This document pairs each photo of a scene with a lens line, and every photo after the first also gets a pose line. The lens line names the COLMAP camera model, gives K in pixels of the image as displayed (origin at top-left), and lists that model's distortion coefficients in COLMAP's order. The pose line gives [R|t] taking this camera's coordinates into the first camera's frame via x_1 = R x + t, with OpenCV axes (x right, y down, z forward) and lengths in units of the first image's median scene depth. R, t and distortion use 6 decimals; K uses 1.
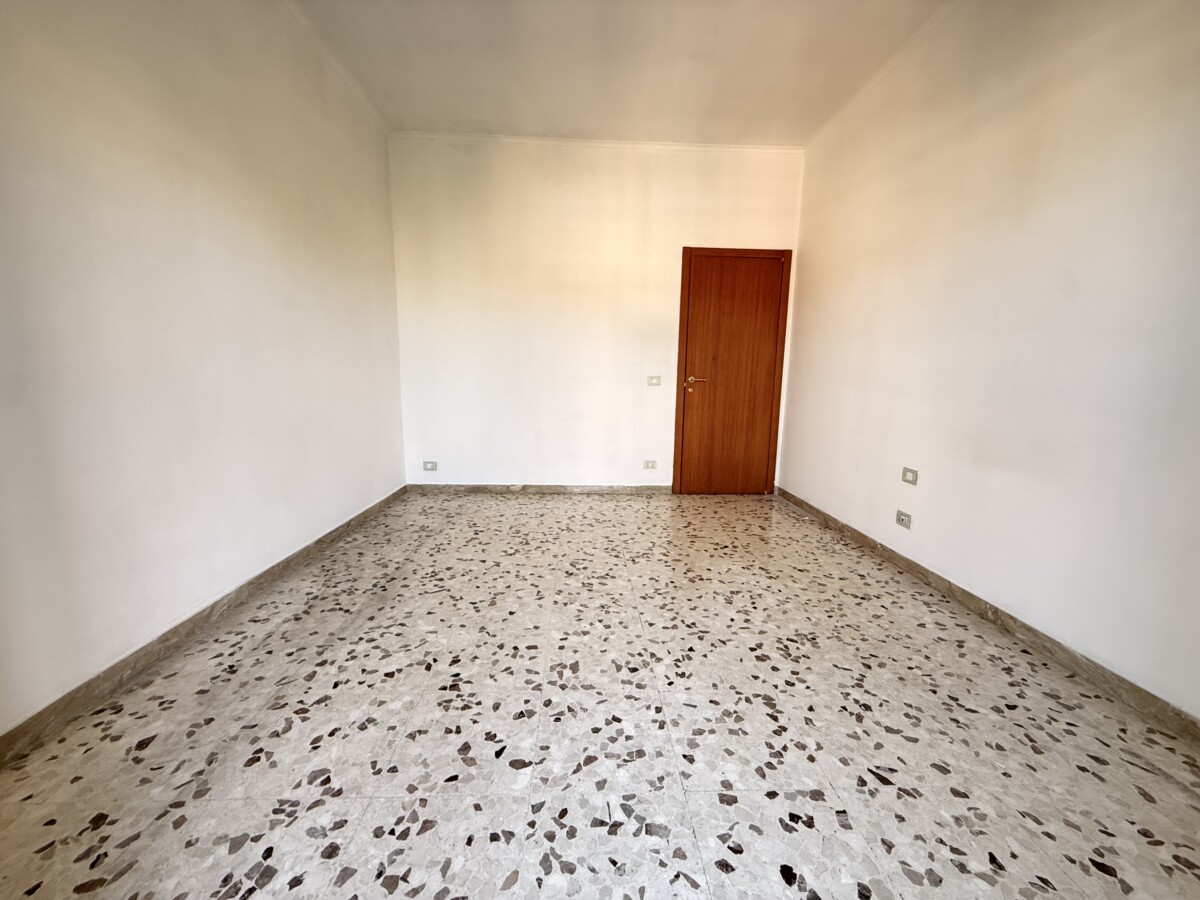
lens RADIAL K [[482.1, 0, 600.0], [0, 482.1, 450.0], [0, 0, 1]] dist [0.000239, 0.000215]
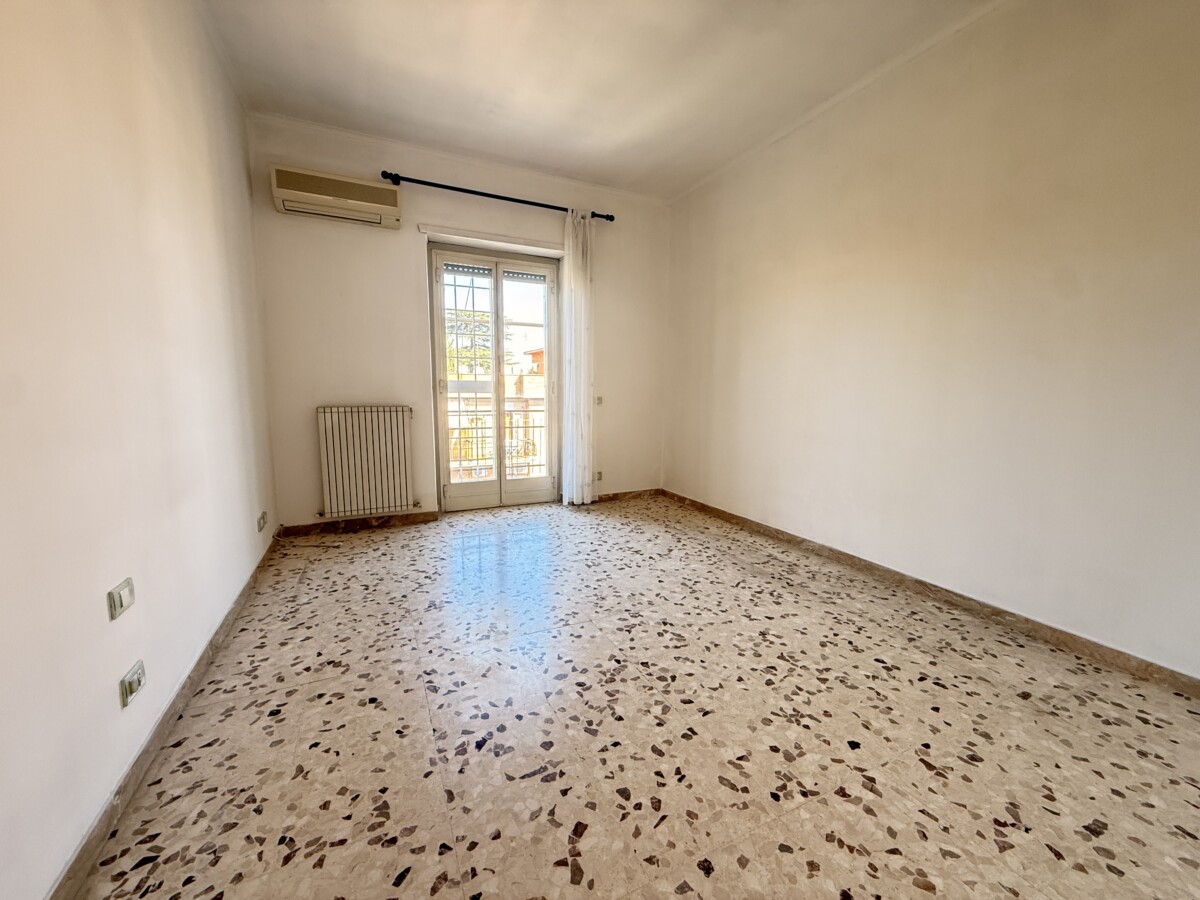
lens RADIAL K [[482.1, 0, 600.0], [0, 482.1, 450.0], [0, 0, 1]] dist [0.000239, 0.000215]
pose [[-0.919953, 0.024681, -0.391251, 0.446184], [-0.083252, 0.962953, 0.256498, -0.310915], [0.383087, 0.268538, -0.883817, 1.873217]]
